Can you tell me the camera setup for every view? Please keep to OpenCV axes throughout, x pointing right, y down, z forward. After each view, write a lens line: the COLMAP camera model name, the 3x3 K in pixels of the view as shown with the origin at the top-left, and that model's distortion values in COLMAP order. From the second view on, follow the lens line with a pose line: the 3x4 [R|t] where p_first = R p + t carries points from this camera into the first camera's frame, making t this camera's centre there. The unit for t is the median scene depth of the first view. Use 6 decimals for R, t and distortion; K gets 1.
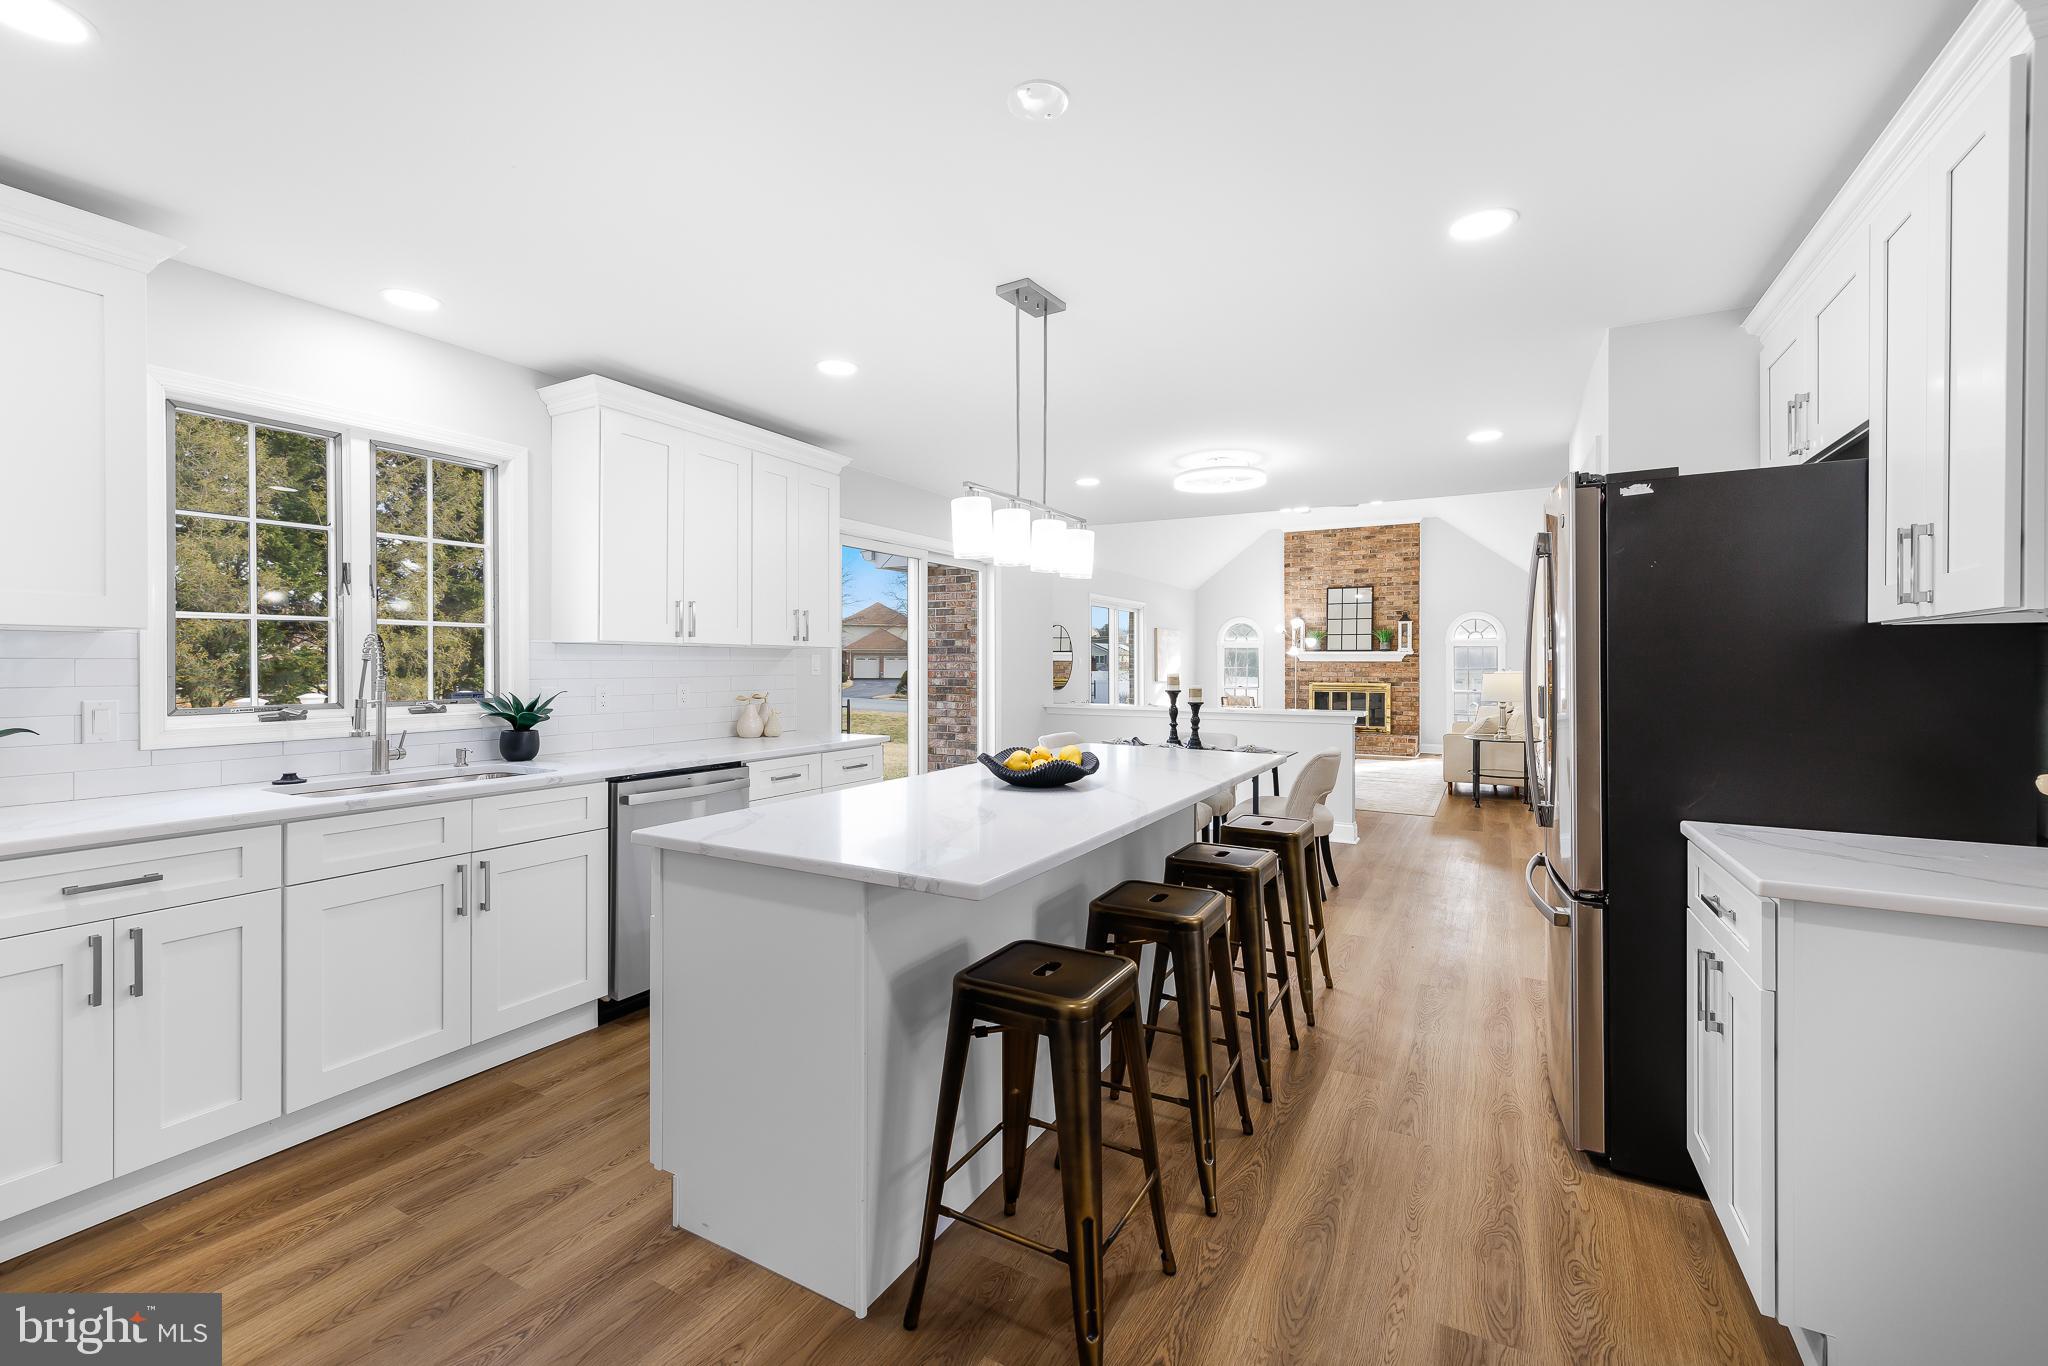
lens RADIAL K [[864.3, 0, 1013.0], [0, 864.3, 670.9], [0, 0, 1]] dist [0.008124, -0.000395]
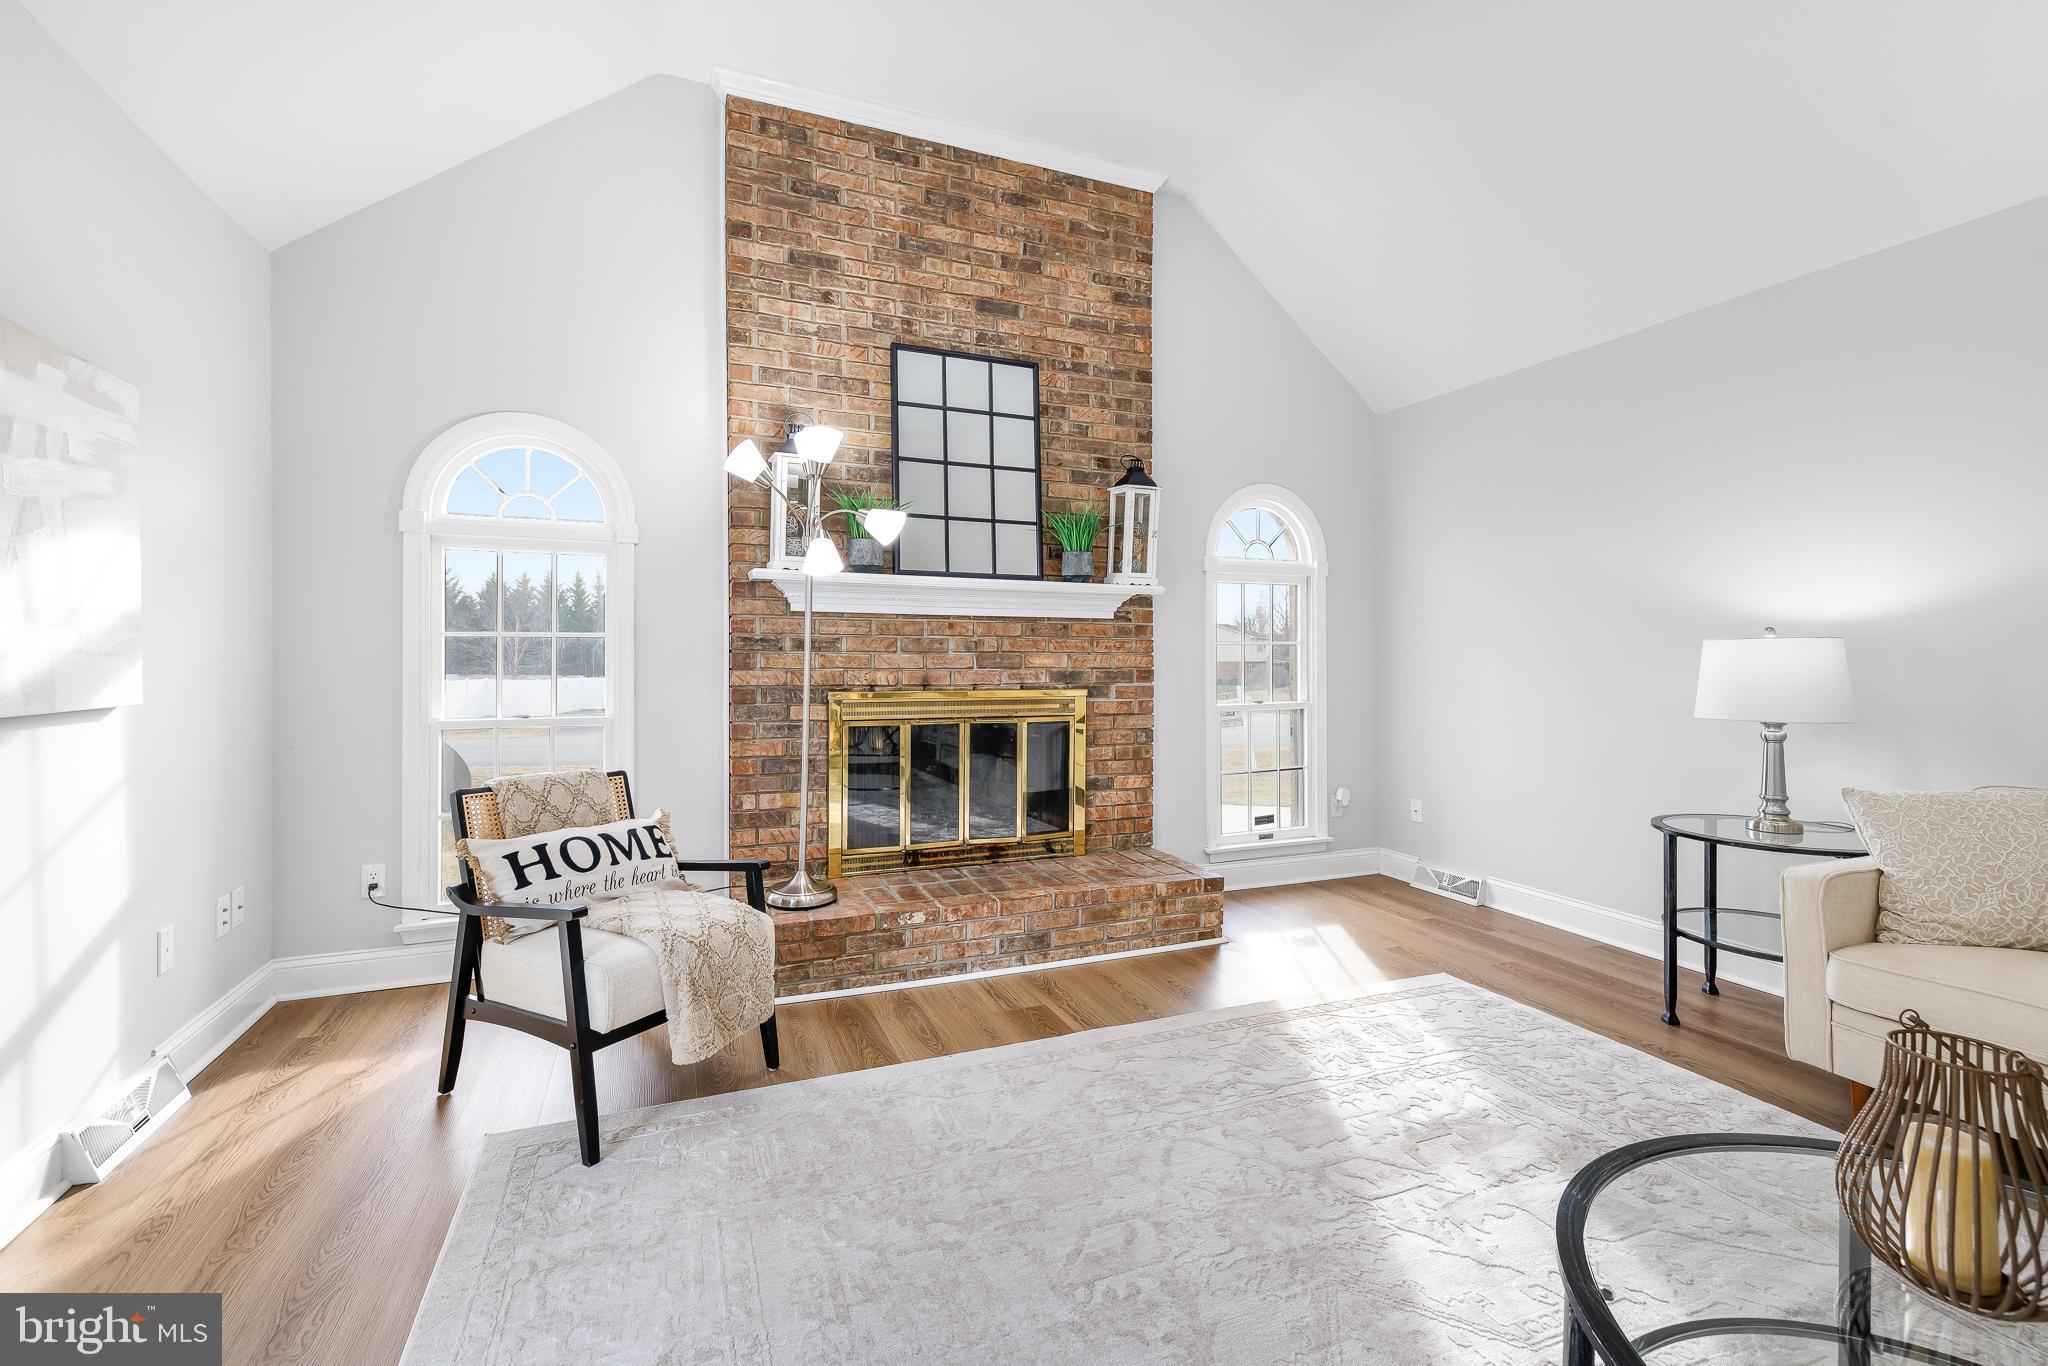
lens RADIAL K [[864.3, 0, 1010.1], [0, 864.3, 655.6], [0, 0, 1]] dist [0.008124, -0.000395]
pose [[0.626991, 0.003396, 0.779019, 0.179674], [0.005181, 0.999950, -0.008529, 0.005014], [-0.779009, 0.009384, 0.626943, 0.825319]]
